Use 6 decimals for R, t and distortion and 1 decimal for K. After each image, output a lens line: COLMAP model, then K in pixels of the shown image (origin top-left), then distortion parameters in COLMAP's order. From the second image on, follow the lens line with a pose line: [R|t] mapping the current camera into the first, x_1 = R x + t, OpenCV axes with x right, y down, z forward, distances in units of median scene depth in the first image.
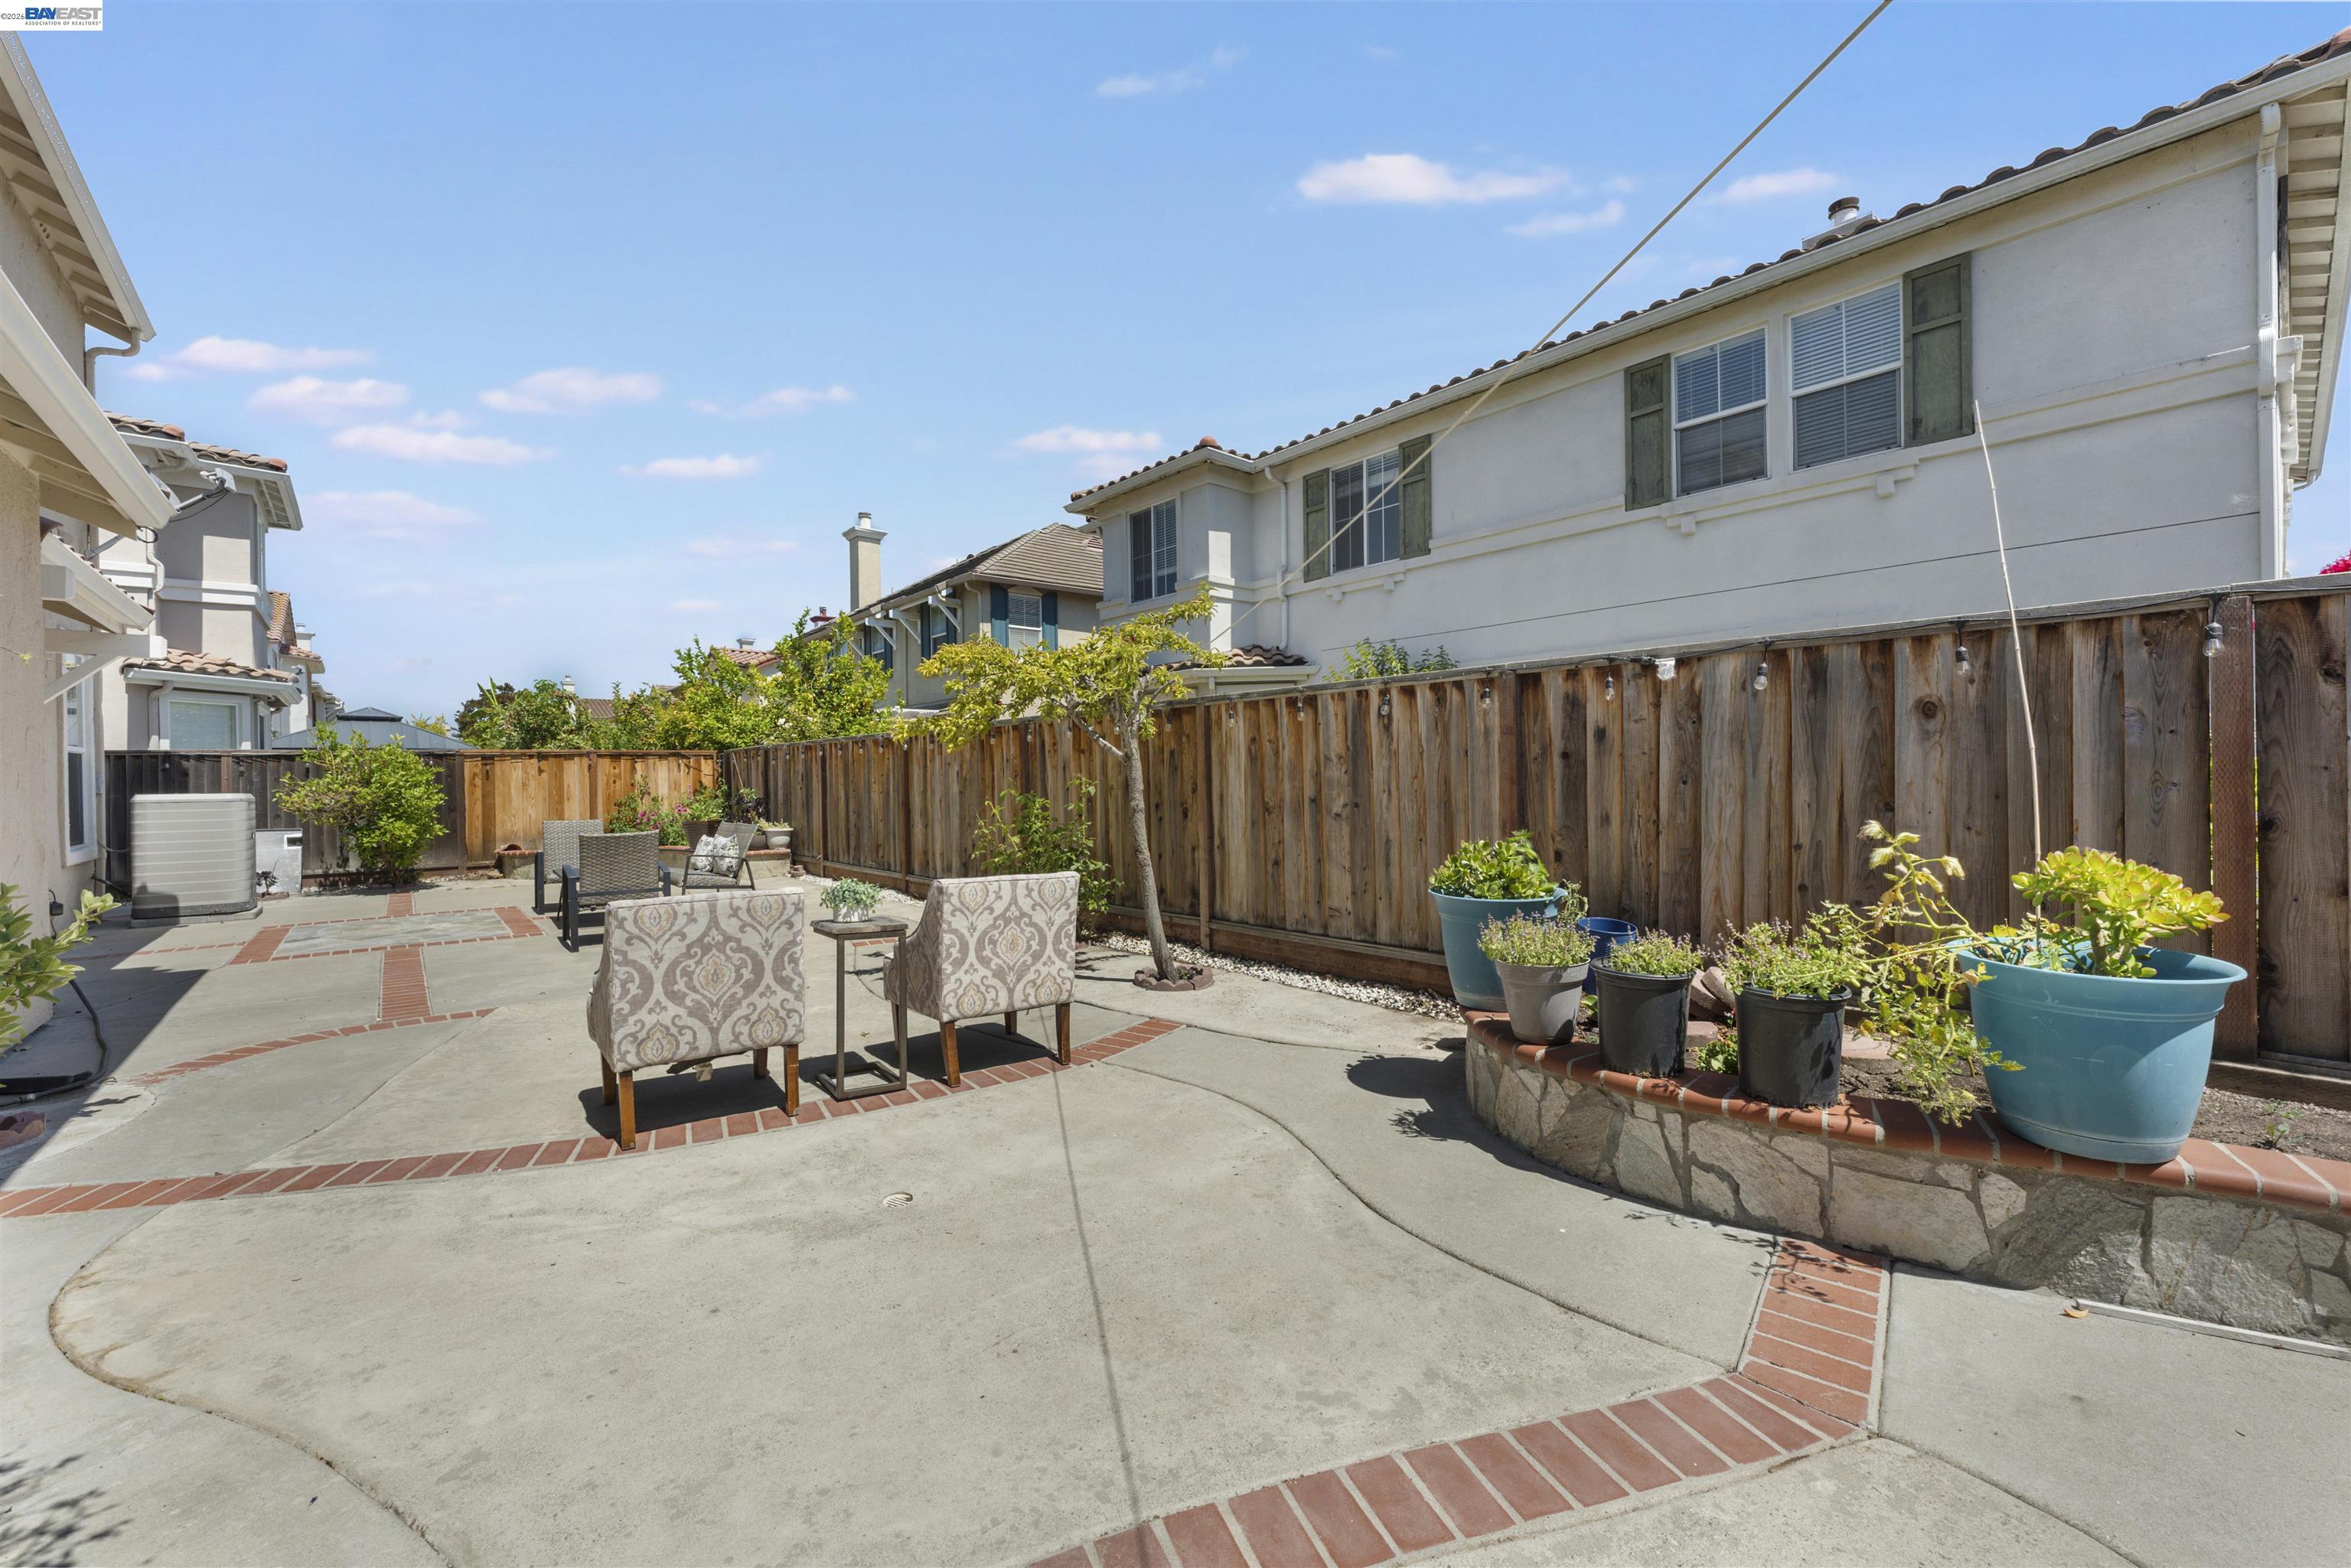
lens RADIAL K [[947.0, 0, 1151.7], [0, 947.0, 776.3], [0, 0, 1]] dist [0.000201, 0.000234]
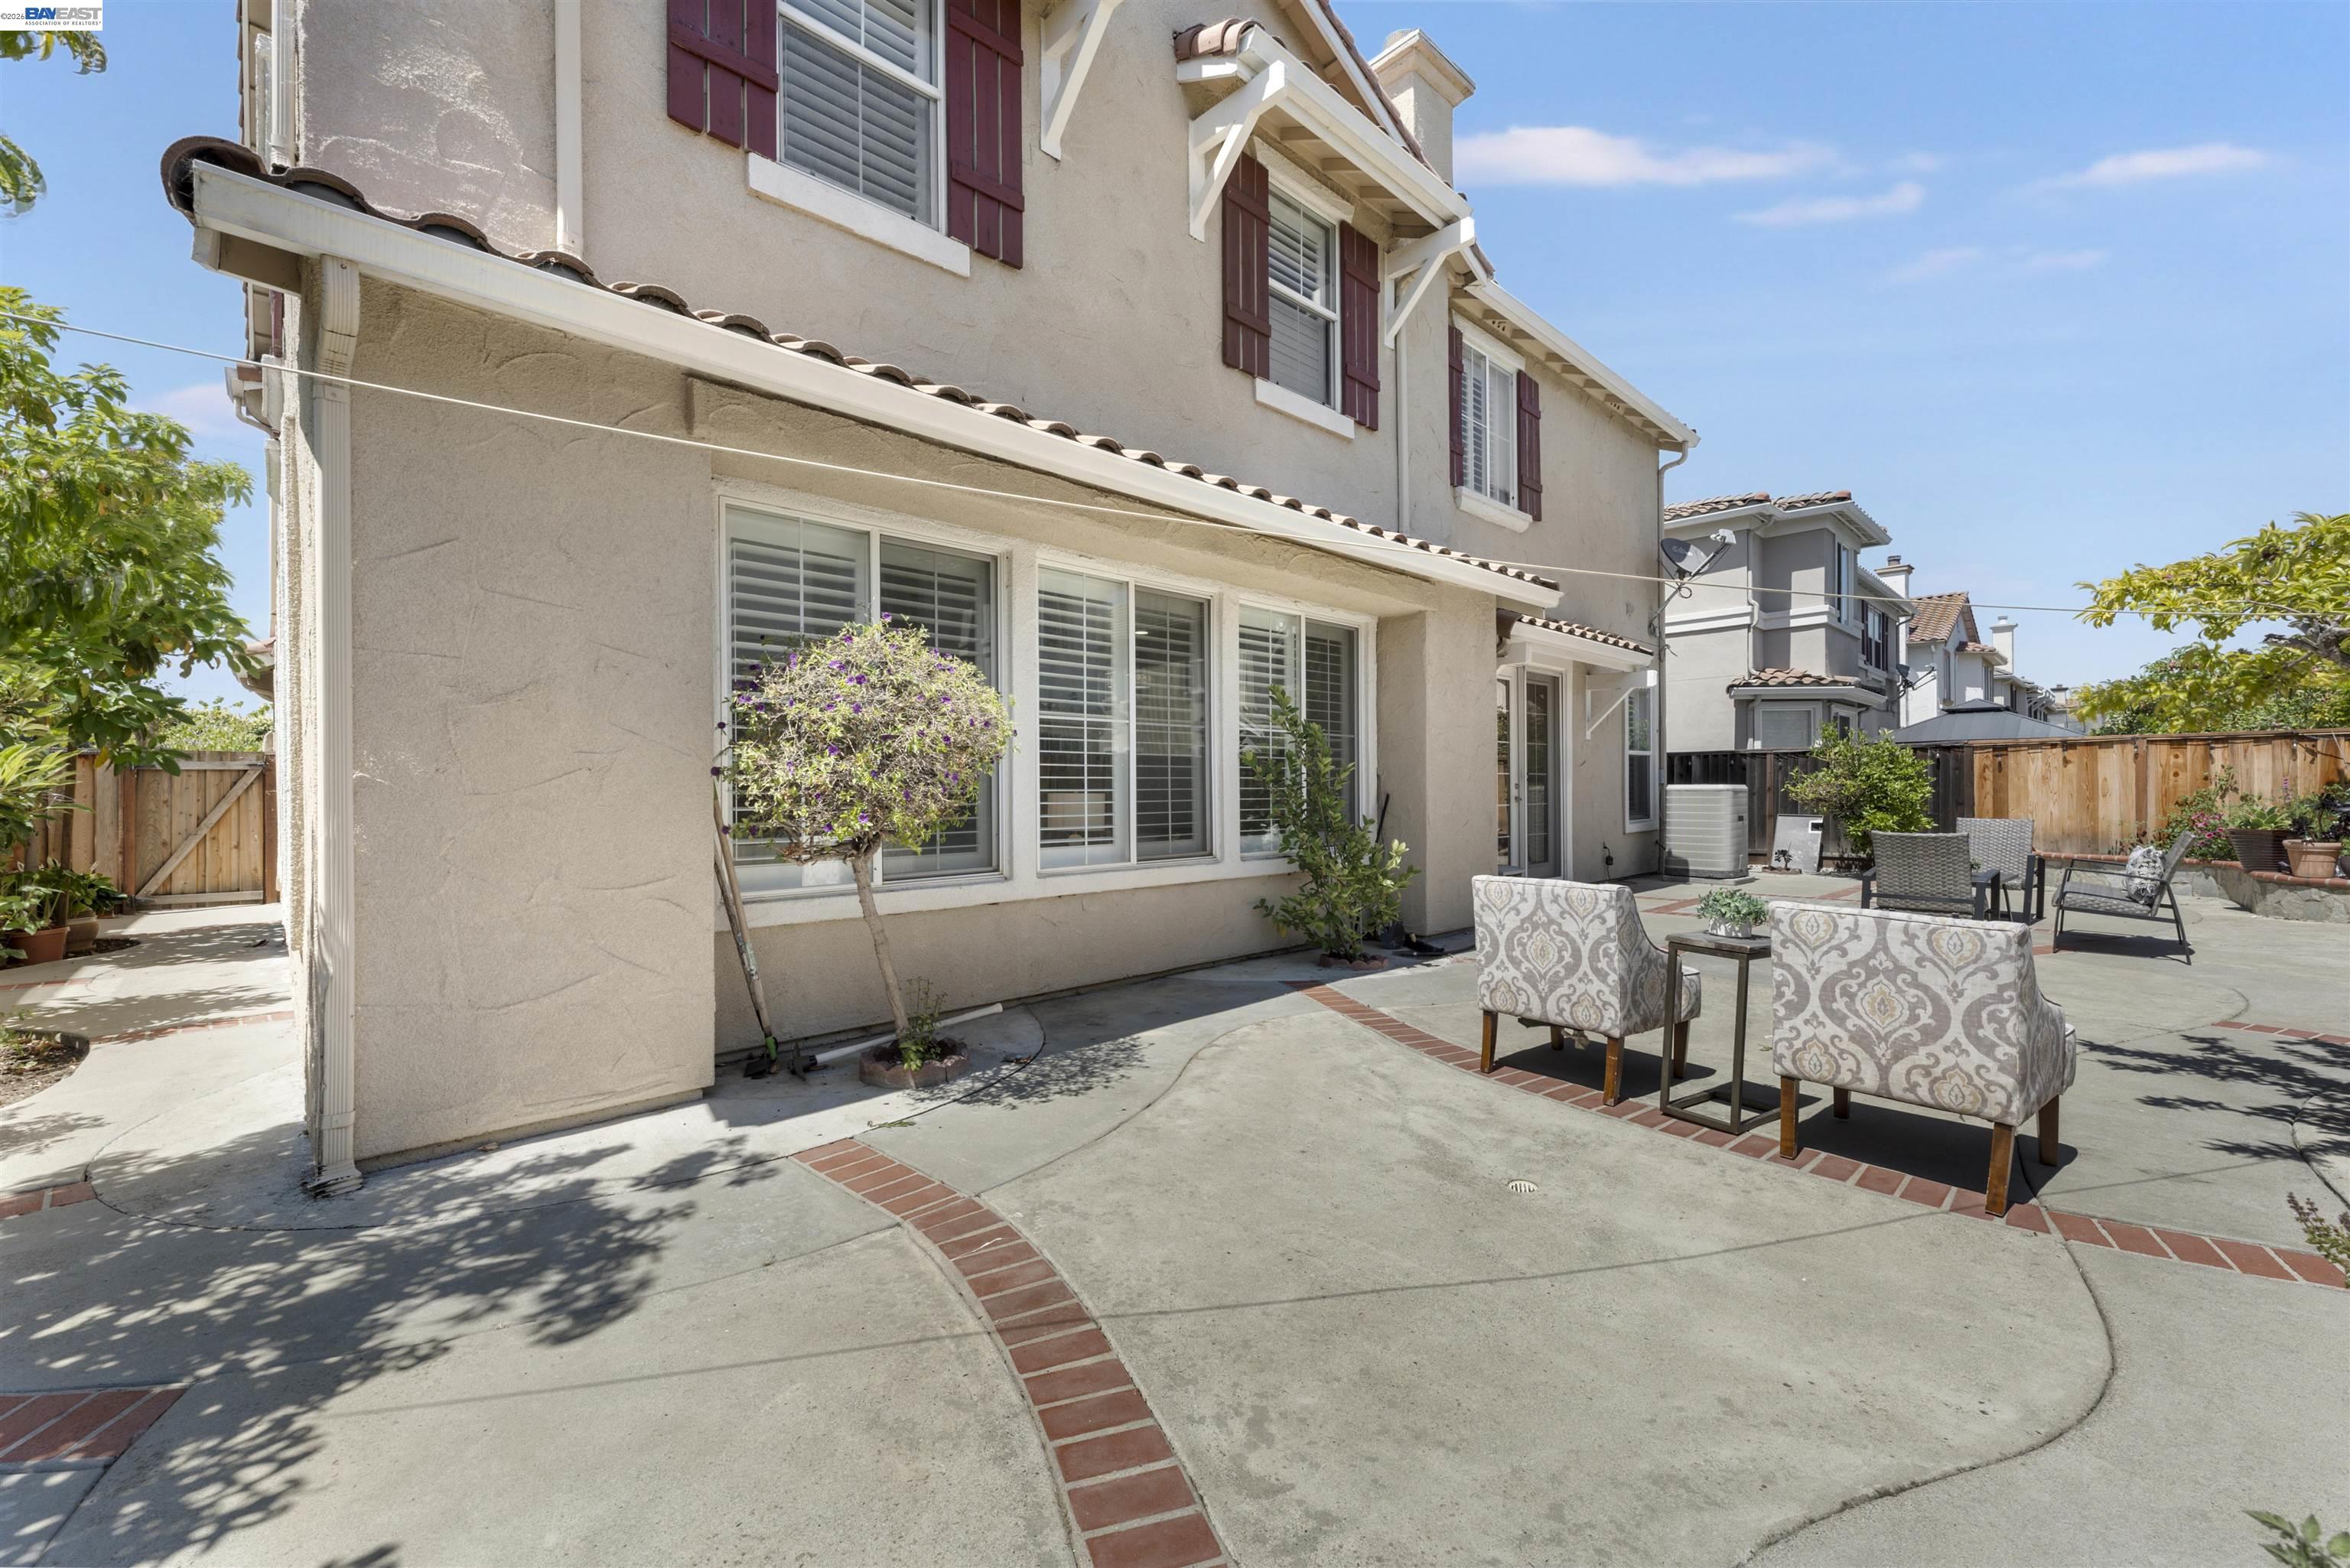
lens RADIAL K [[949.5, 0, 1175.0], [0, 949.5, 784.0], [0, 0, 1]] dist [0.000802, 0.000125]
pose [[0.066230, 0.010625, -0.997748, 0.281205], [0.008354, 0.999902, 0.011203, -0.003302], [0.997769, -0.009077, 0.066135, 0.210168]]
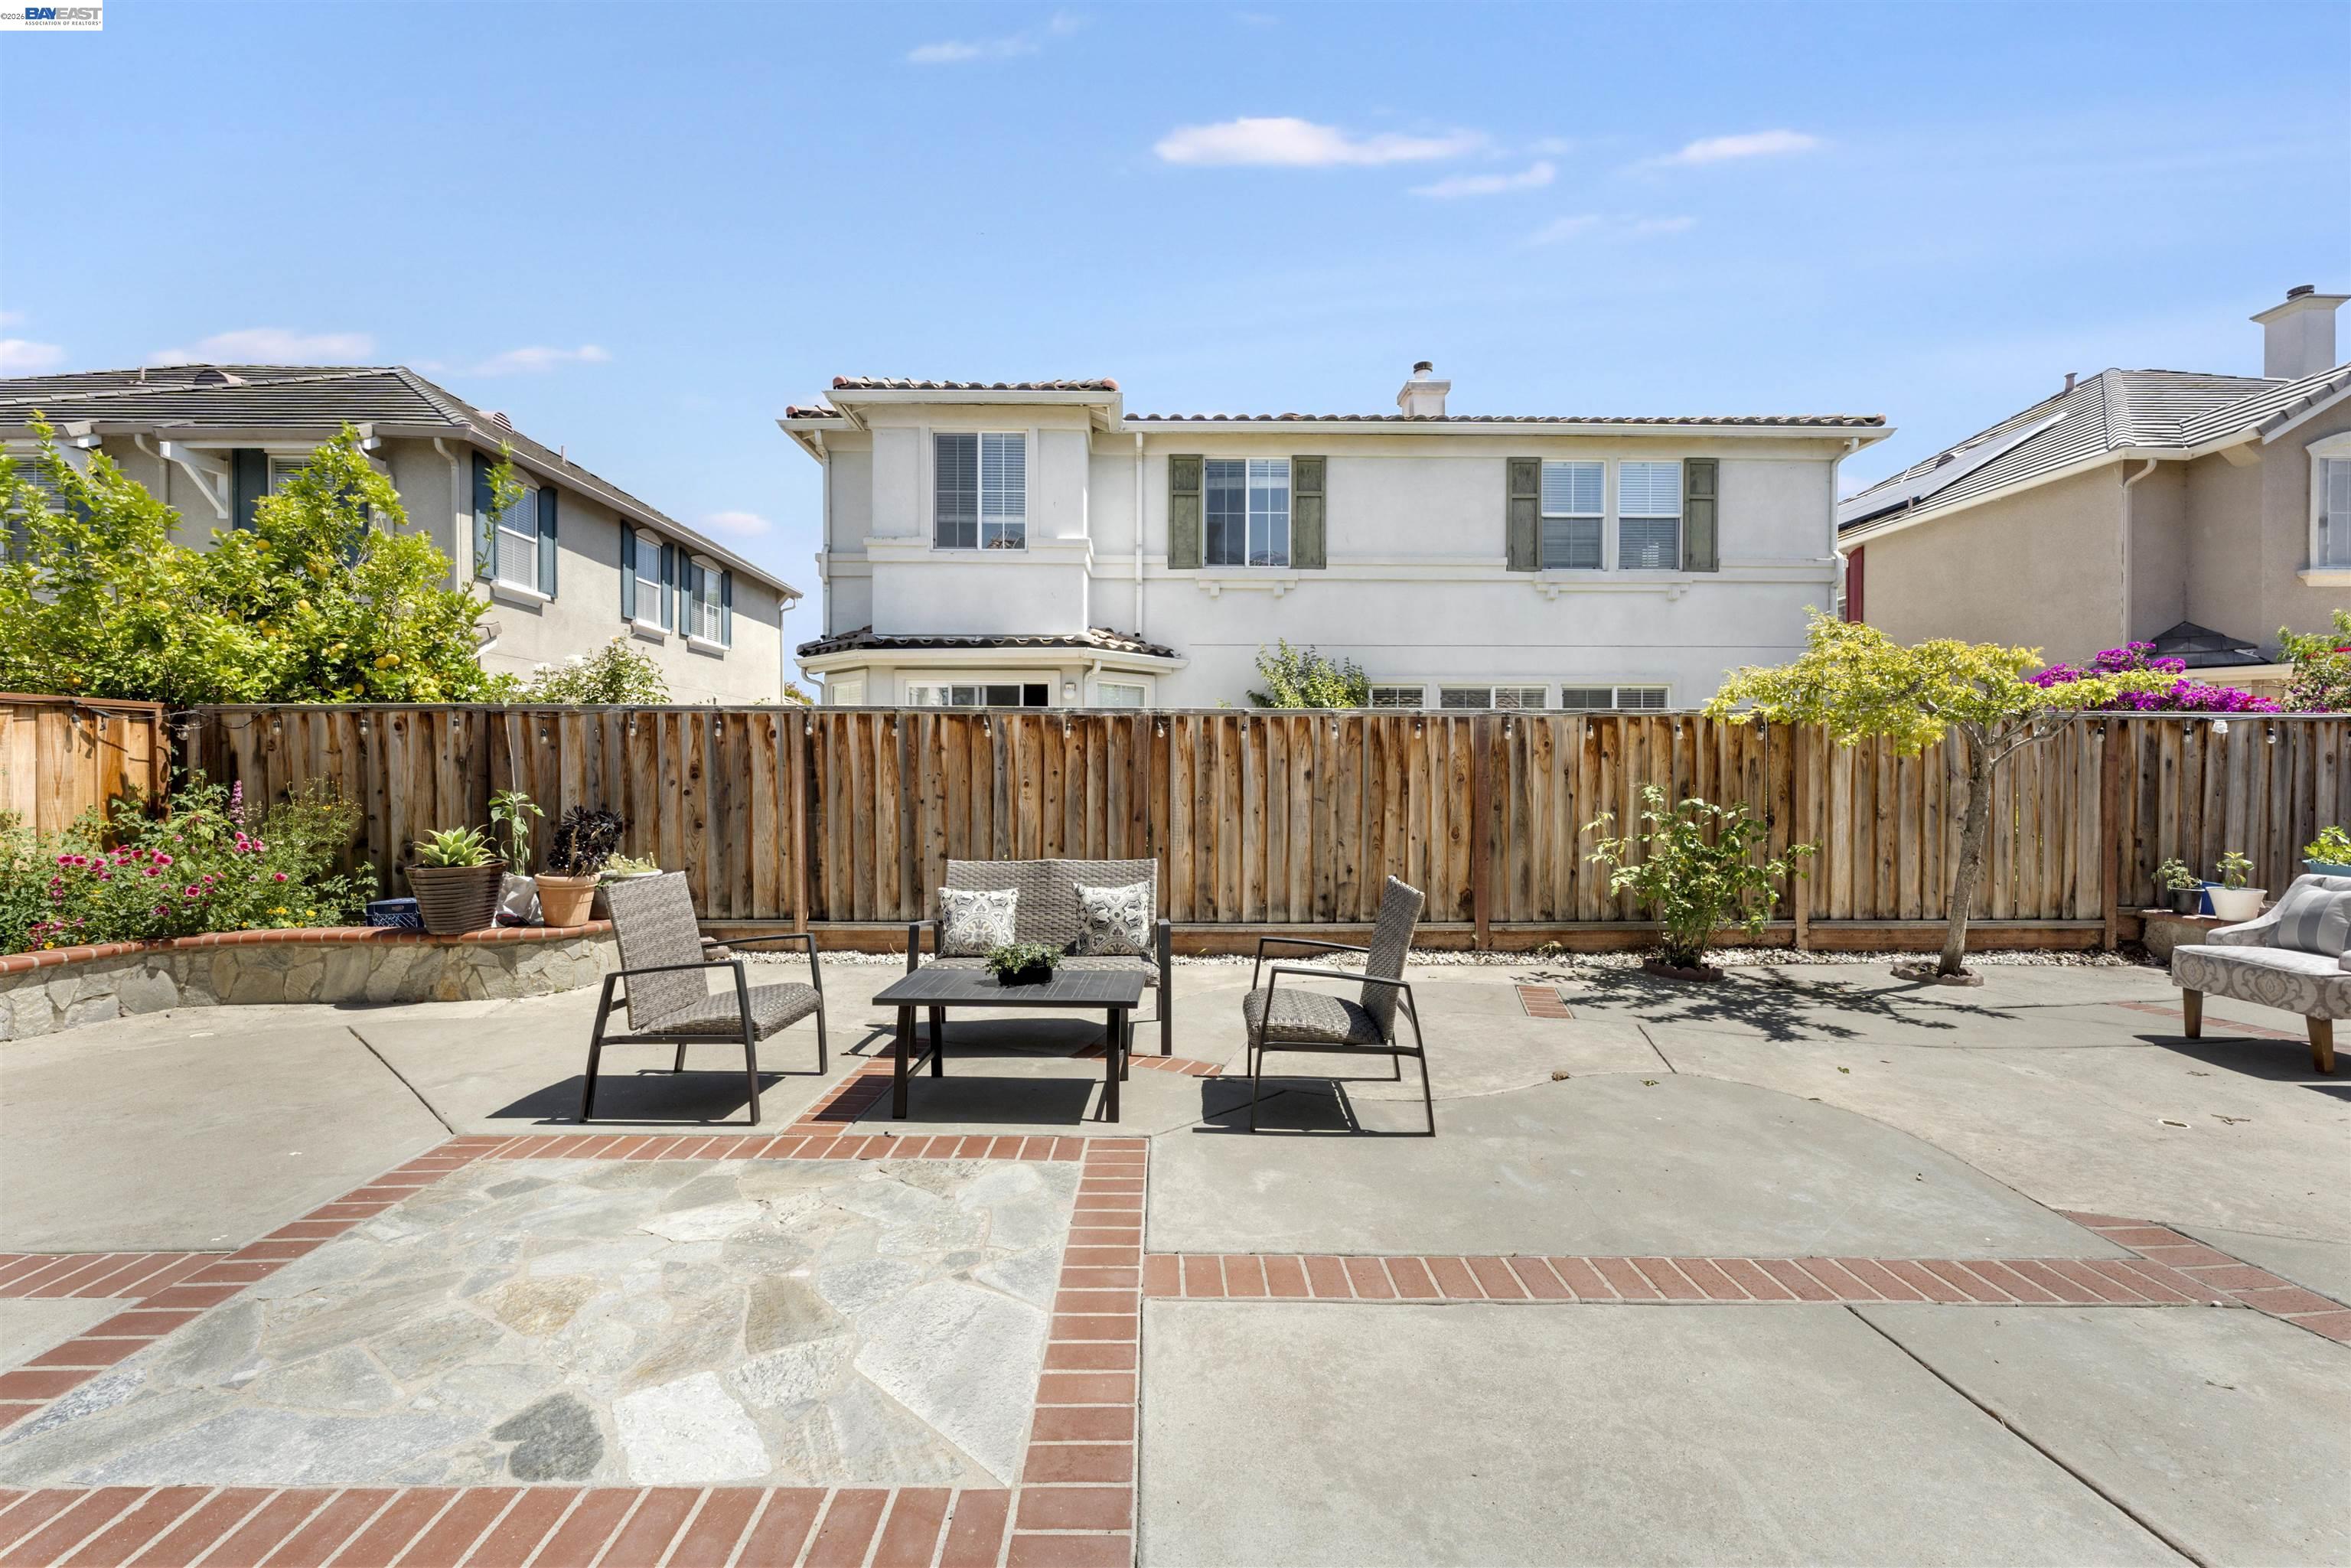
lens RADIAL K [[947.0, 0, 1151.7], [0, 947.0, 776.3], [0, 0, 1]] dist [0.000201, 0.000234]
pose [[0.624481, 0.007796, 0.781001, -0.973735], [-0.013861, 0.999903, 0.001101, -0.000950], [-0.780917, -0.011513, 0.624529, 0.723477]]
